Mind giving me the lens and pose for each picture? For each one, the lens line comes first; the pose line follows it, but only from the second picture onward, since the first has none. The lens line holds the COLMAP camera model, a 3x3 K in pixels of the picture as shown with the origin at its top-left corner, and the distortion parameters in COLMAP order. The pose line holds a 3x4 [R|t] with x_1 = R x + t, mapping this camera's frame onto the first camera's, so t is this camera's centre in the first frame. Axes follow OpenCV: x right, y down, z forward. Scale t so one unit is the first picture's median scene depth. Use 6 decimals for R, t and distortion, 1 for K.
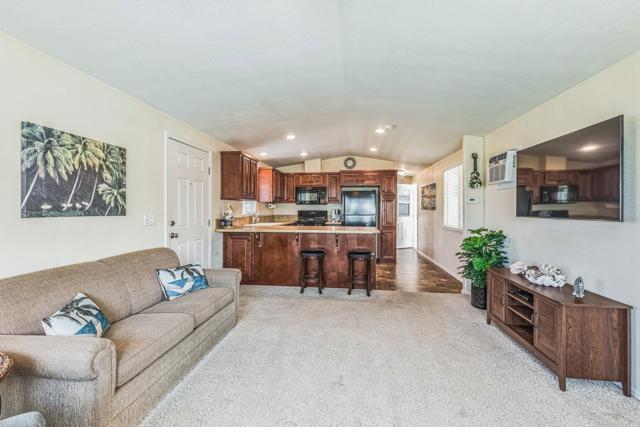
lens RADIAL K [[286.4, 0, 319.4], [0, 286.4, 211.6], [0, 0, 1]] dist [0.005697, -0.001995]
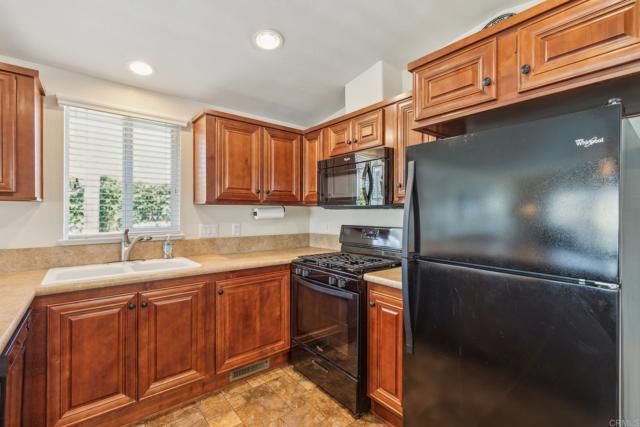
lens RADIAL K [[286.4, 0, 318.5], [0, 286.4, 213.7], [0, 0, 1]] dist [0.005697, -0.001995]
pose [[0.719336, 0.004839, -0.694645, 0.275541], [-0.009283, 0.999953, -0.002647, -0.029280], [0.694600, 0.008353, 0.719348, 1.176748]]
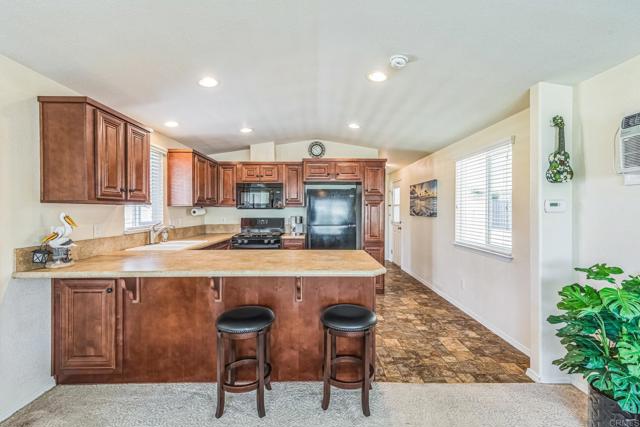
lens RADIAL K [[286.4, 0, 320.5], [0, 286.4, 213.7], [0, 0, 1]] dist [0.005697, -0.001995]
pose [[0.990592, -0.004001, 0.136792, 0.031461], [0.003476, 0.999986, 0.004073, -0.026131], [-0.136807, -0.003559, 0.990591, 0.498270]]
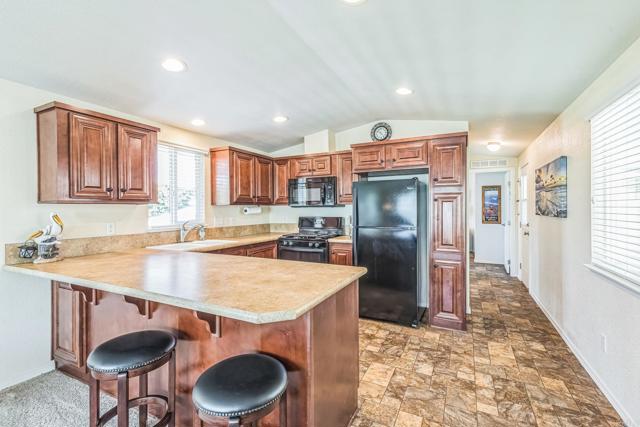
lens RADIAL K [[286.4, 0, 320.1], [0, 286.4, 212.4], [0, 0, 1]] dist [0.005697, -0.001995]
pose [[0.941281, -0.003622, -0.337606, 0.301752], [0.005602, 0.999972, 0.004893, -0.027144], [0.337579, -0.006497, 0.941275, 0.704304]]
